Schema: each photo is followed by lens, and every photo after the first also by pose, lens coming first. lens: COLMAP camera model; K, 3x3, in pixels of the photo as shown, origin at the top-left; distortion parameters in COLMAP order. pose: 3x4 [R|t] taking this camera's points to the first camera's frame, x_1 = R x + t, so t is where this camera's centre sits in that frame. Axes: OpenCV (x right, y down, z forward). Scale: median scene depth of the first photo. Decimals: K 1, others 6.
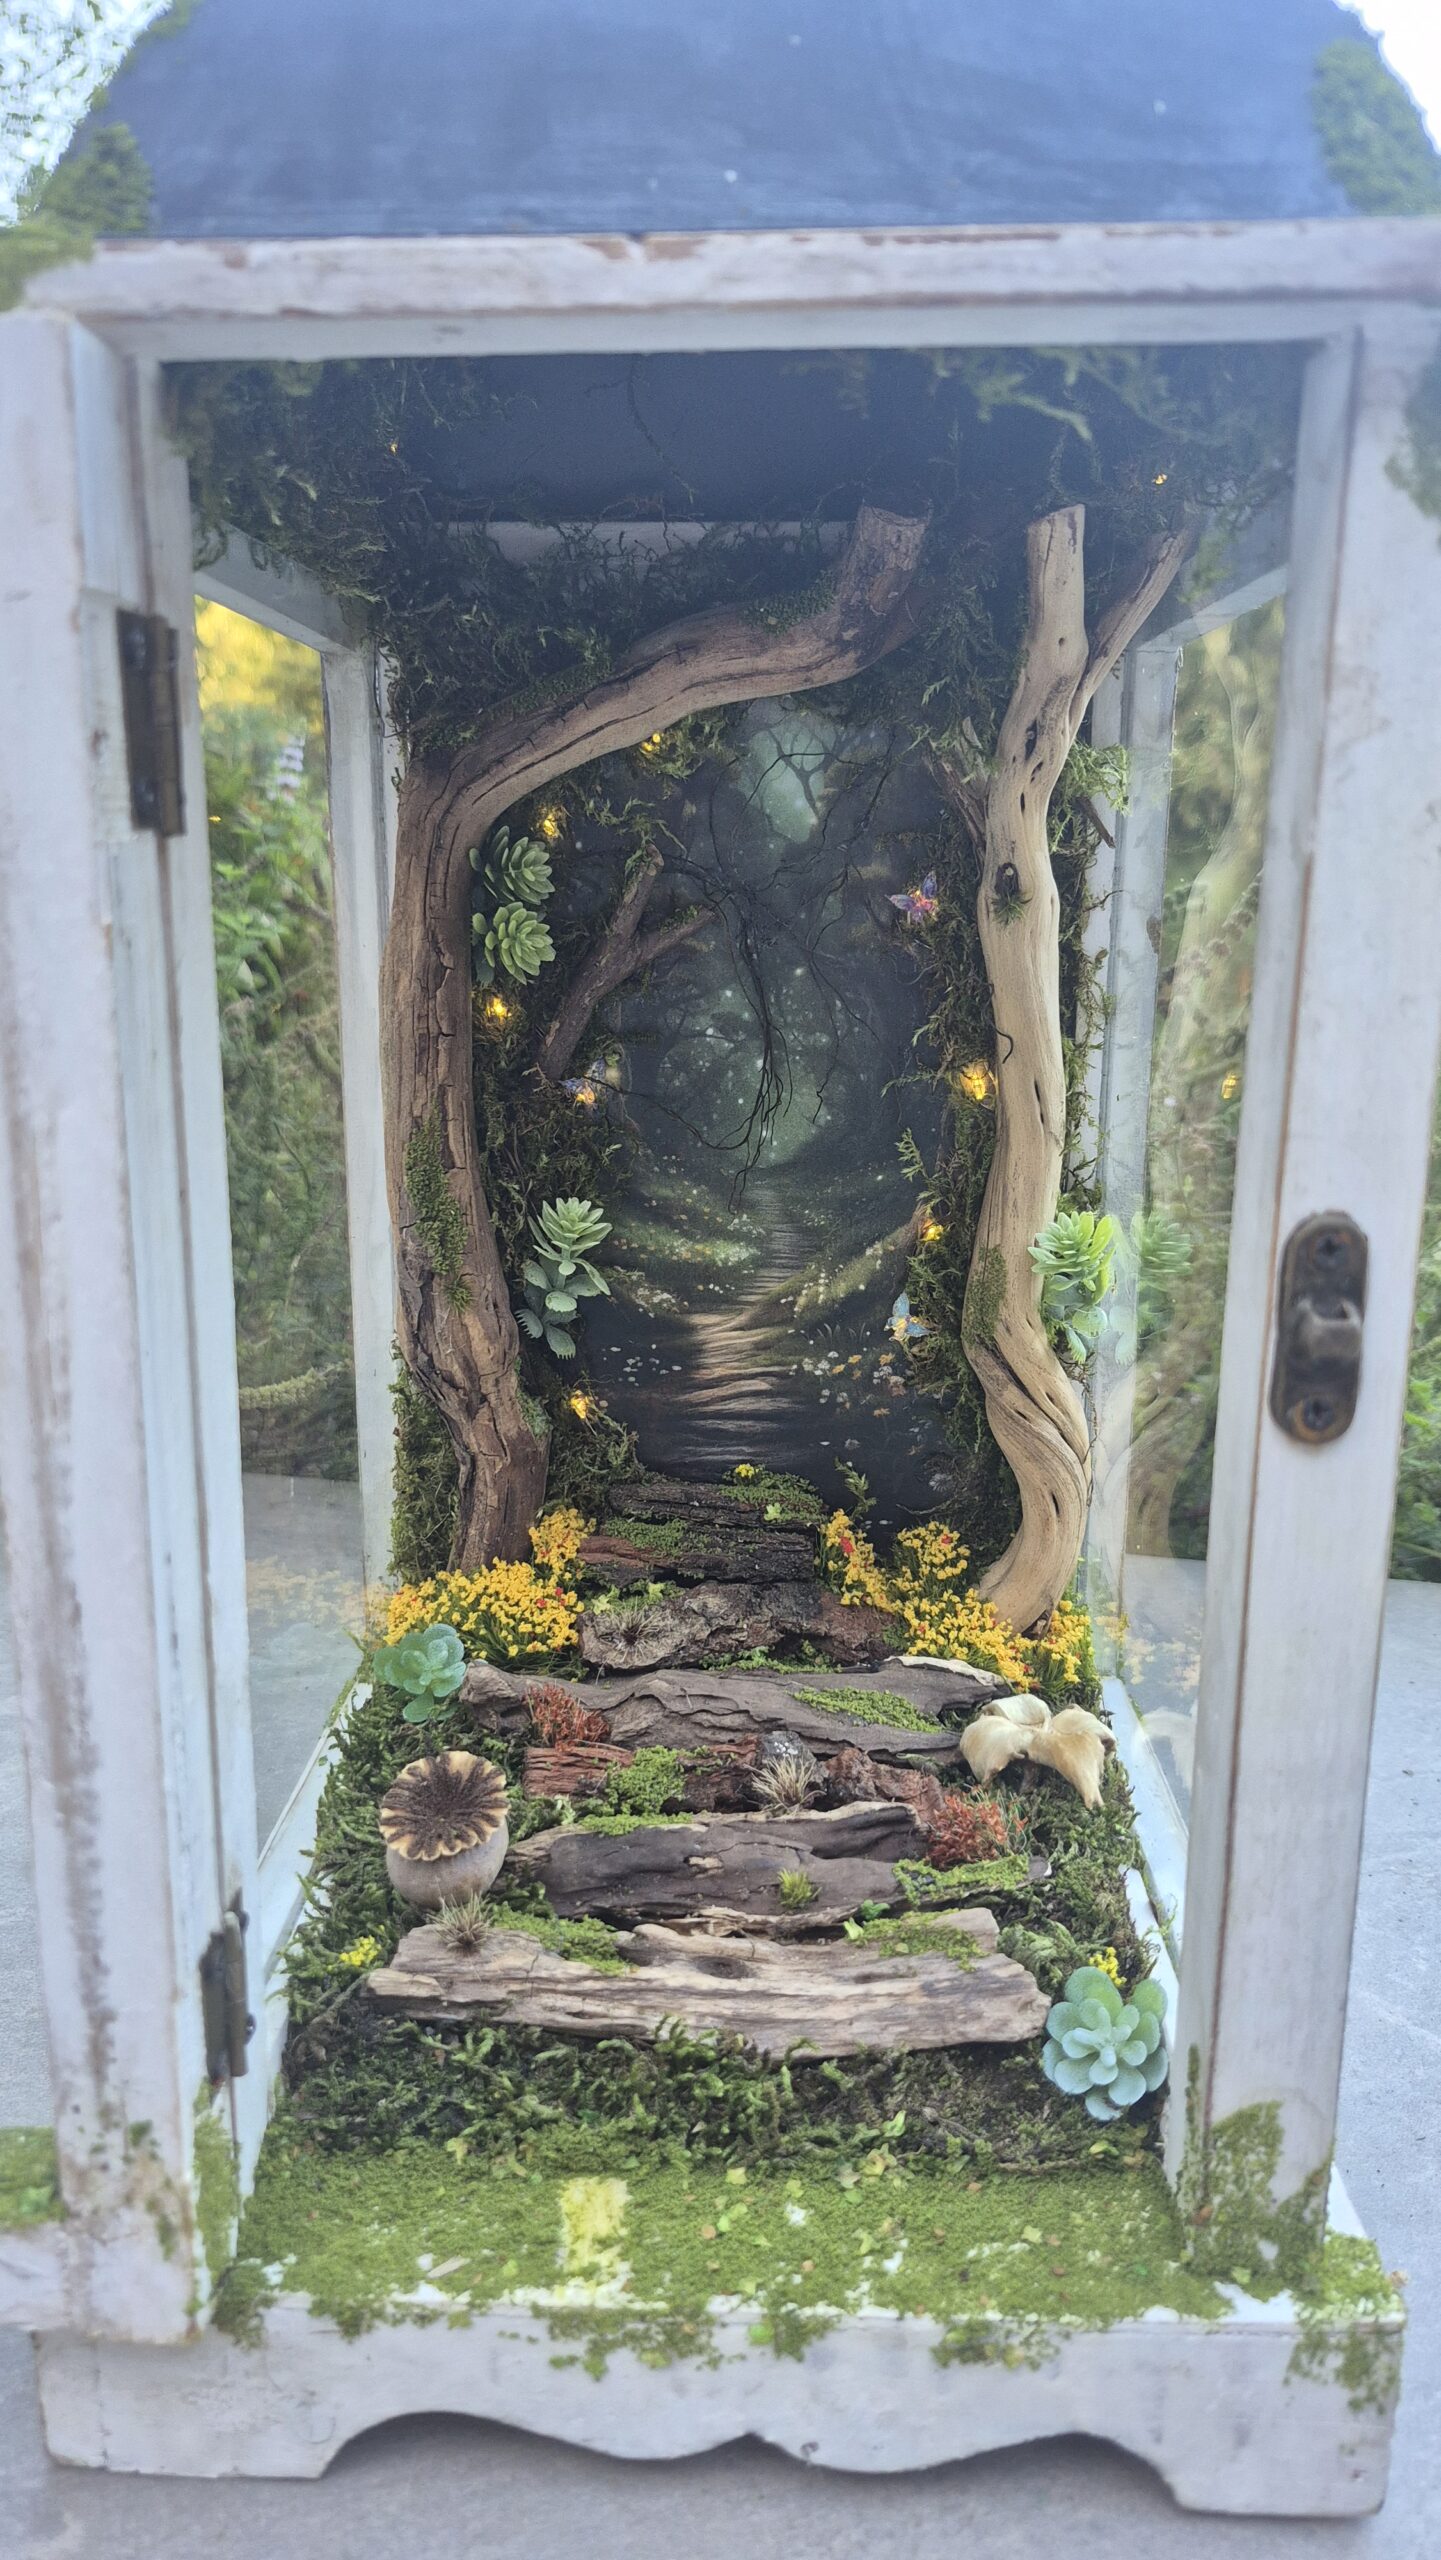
lens RADIAL K [[1802.4, 0, 725.0], [0, 1802.4, 1270.0], [0, 0, 1]] dist [0.137003, -0.170515]
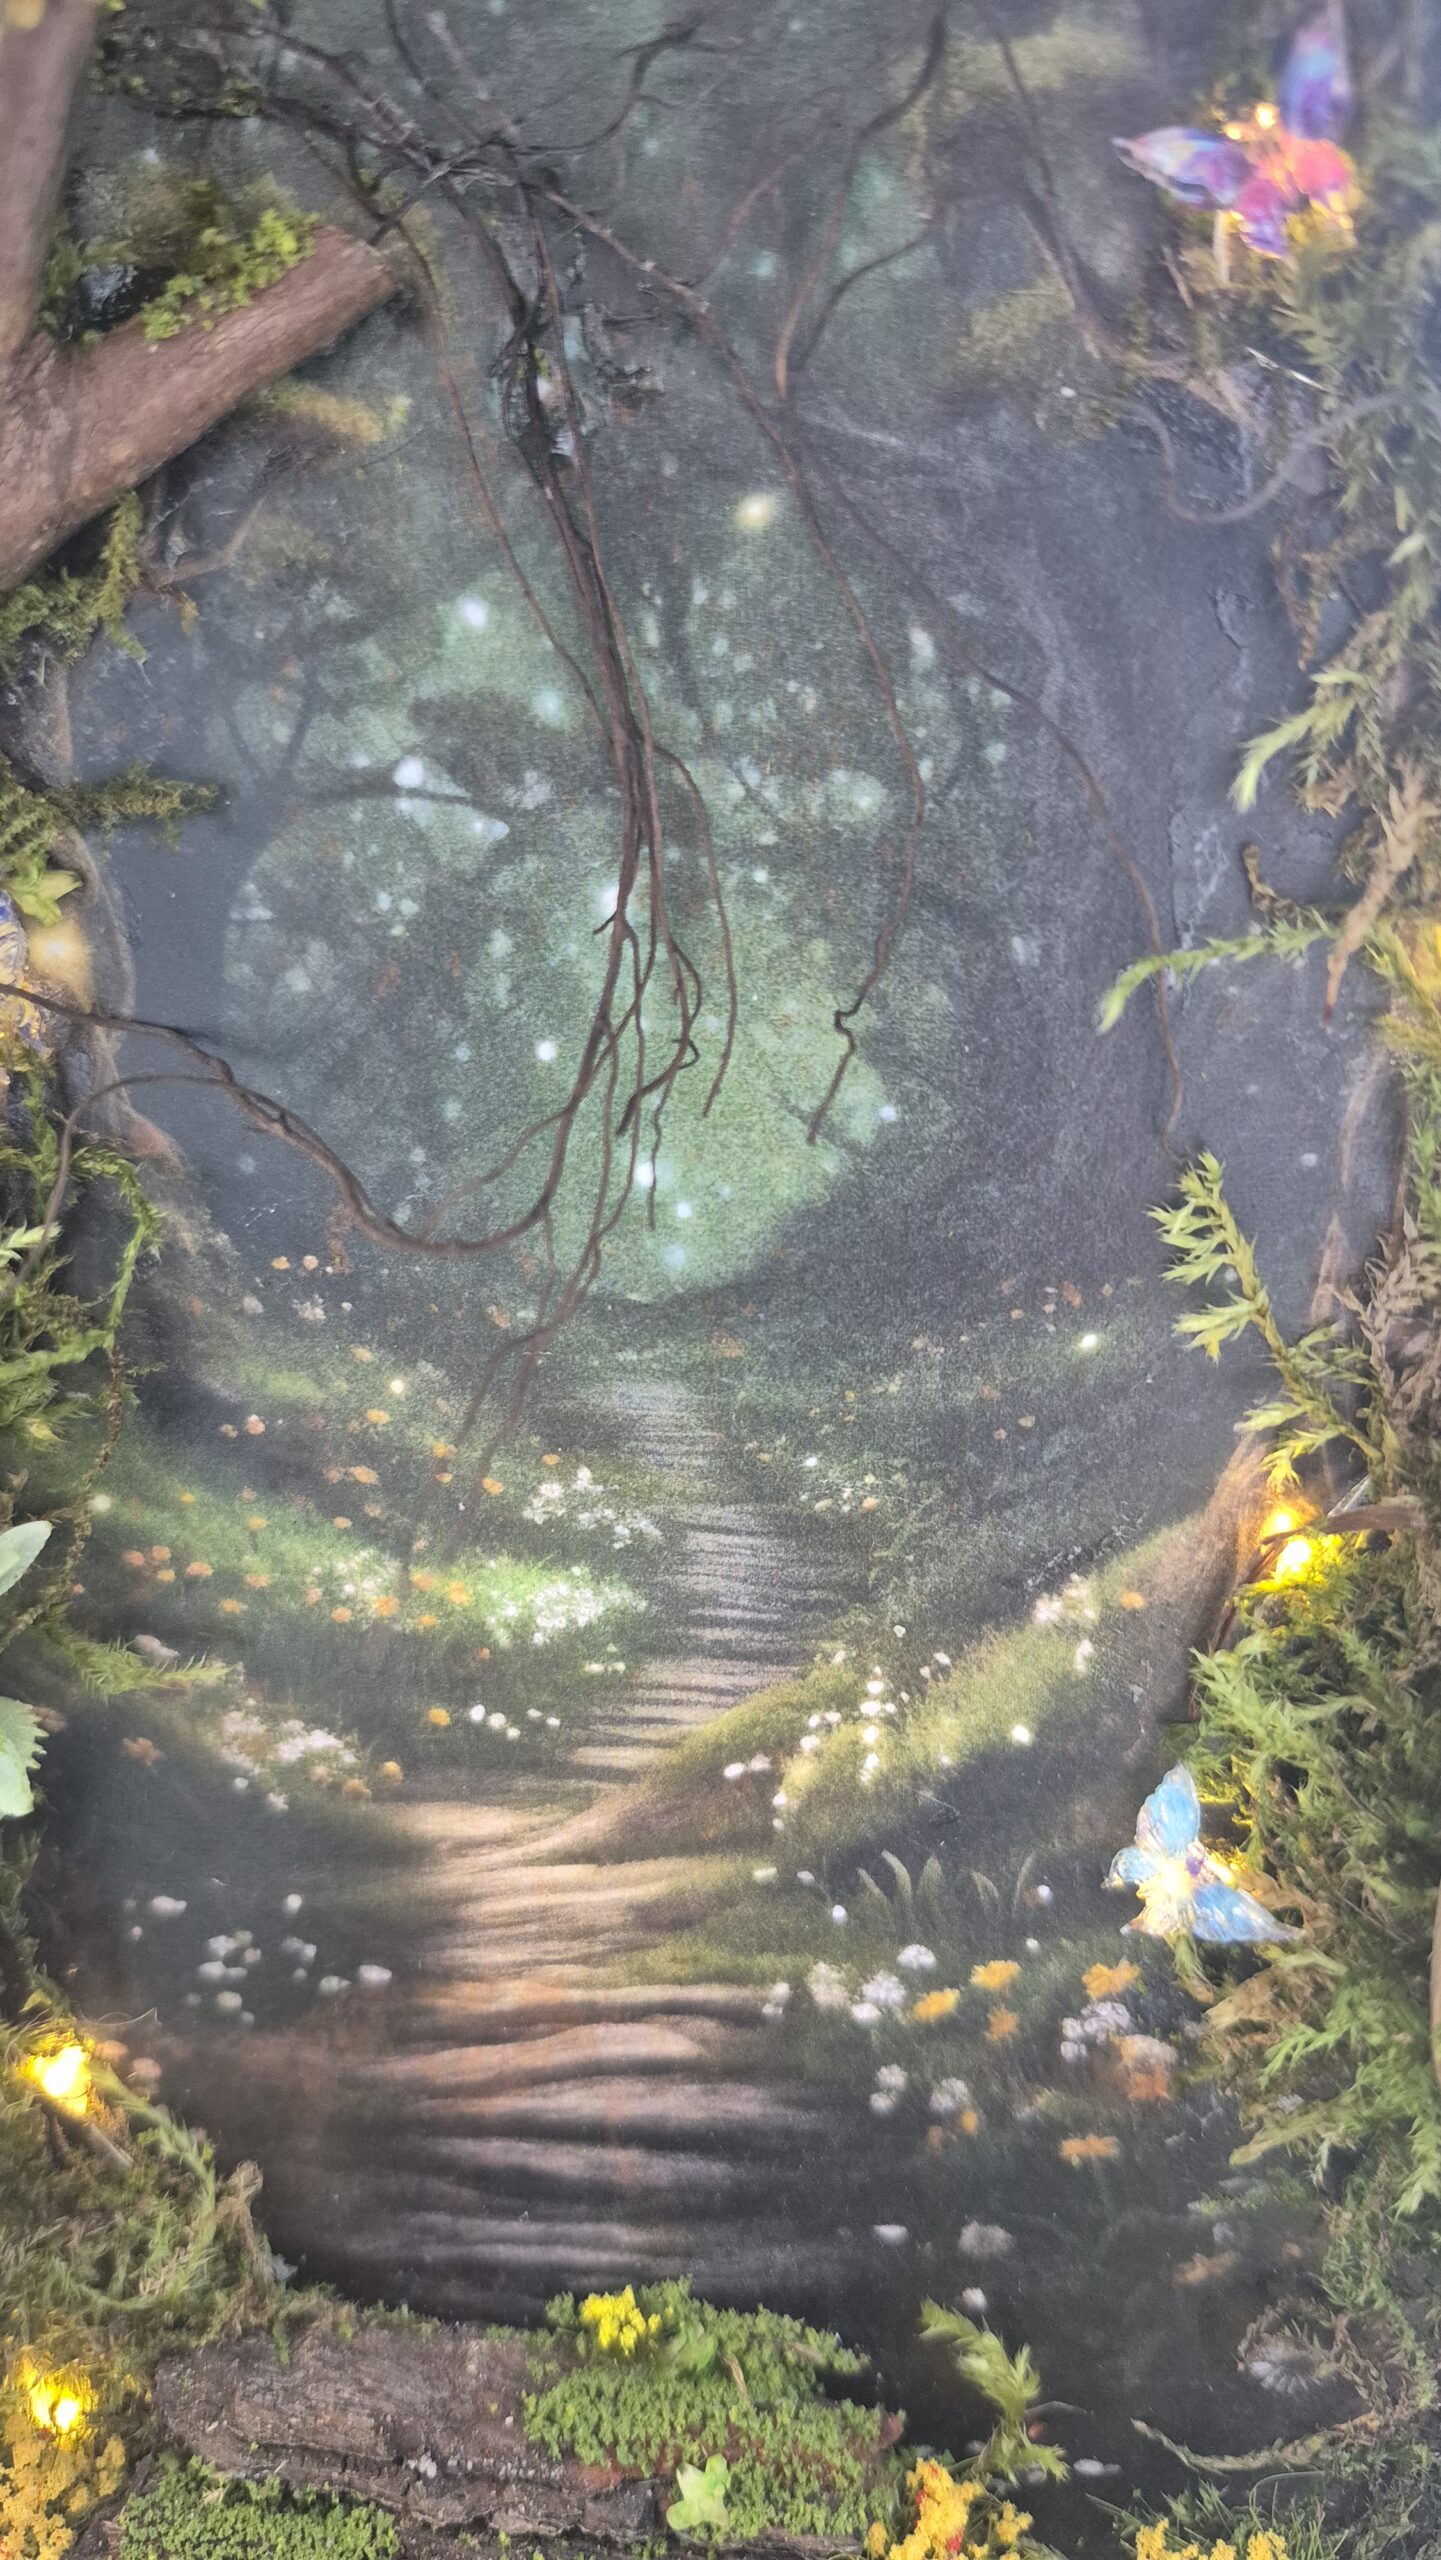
lens RADIAL K [[1909.9, 0, 729.8], [0, 1909.9, 1267.3], [0, 0, 1]] dist [0.085436, -0.258394]
pose [[0.996343, 0.000278, -0.085443, 0.060836], [0.002744, 0.999375, 0.035249, -0.075255], [0.085399, -0.035355, 0.995719, 0.759809]]
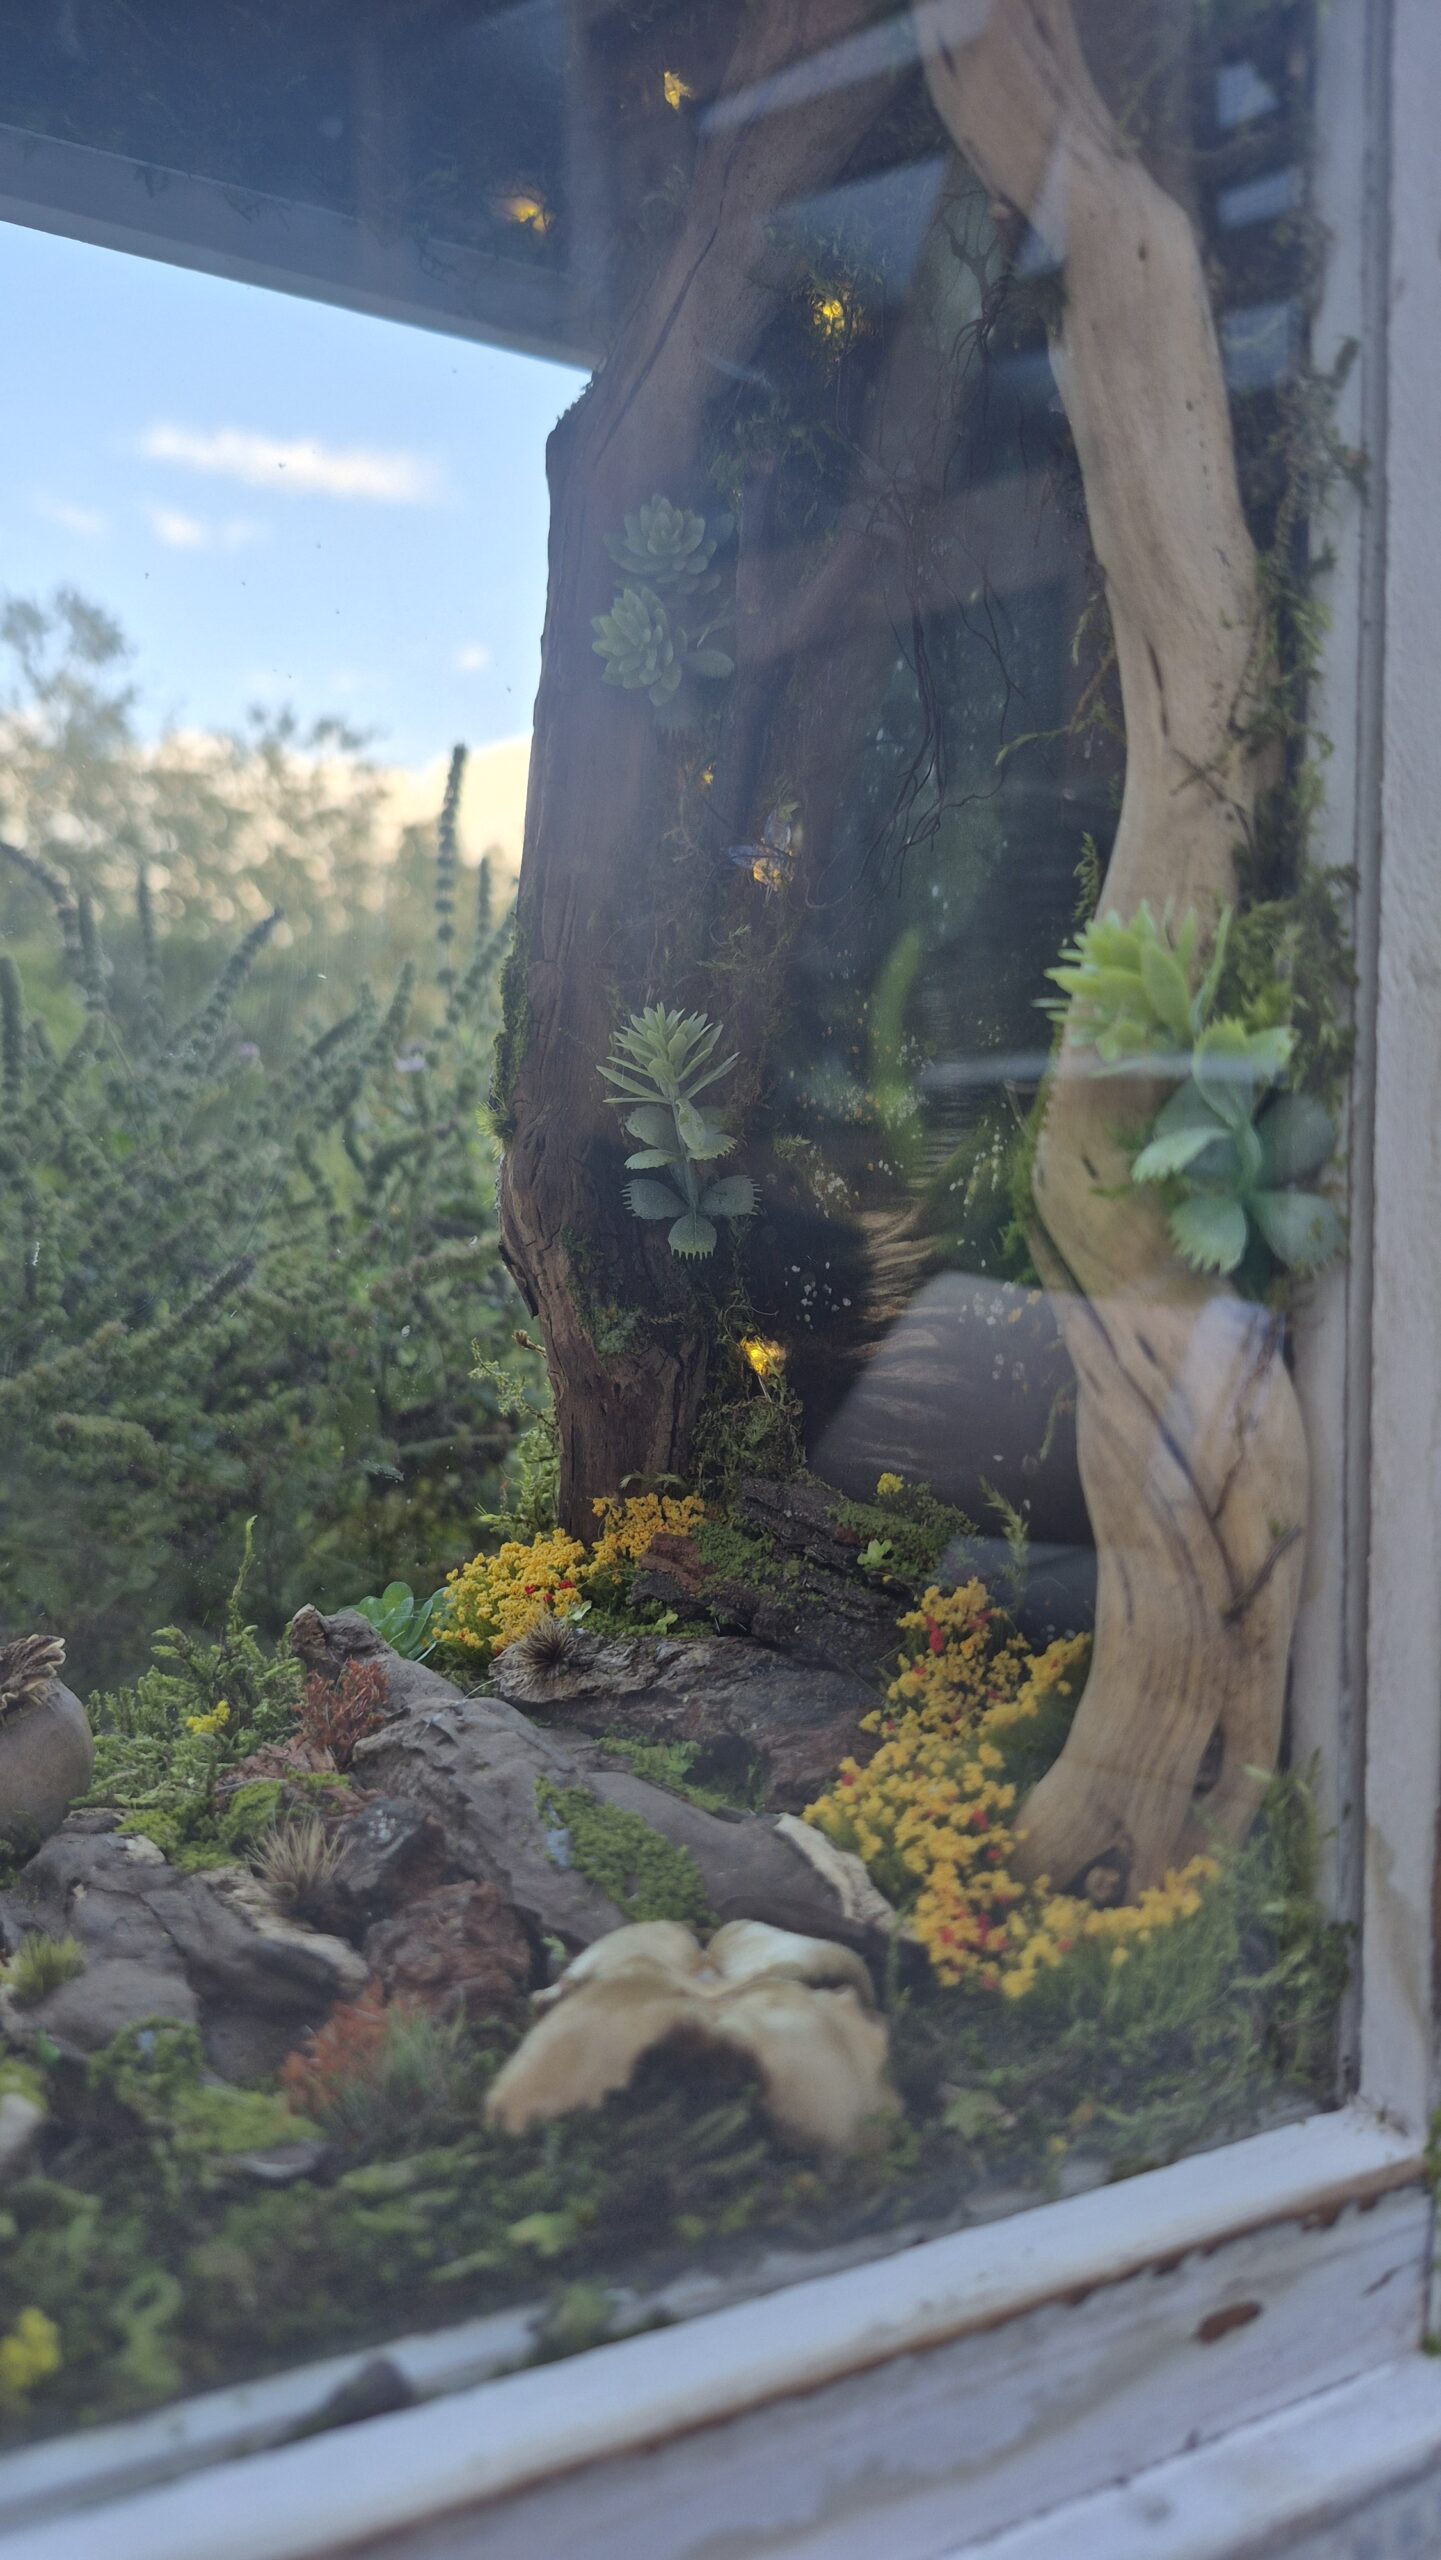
lens RADIAL K [[1823.6, 0, 720.4], [0, 1823.6, 1262.8], [0, 0, 1]] dist [0.130982, -0.266521]
pose [[0.526218, 0.028507, -0.849872, 0.518742], [-0.200700, 0.975365, -0.091552, 0.115742], [0.826326, 0.218746, 0.518976, 0.690842]]
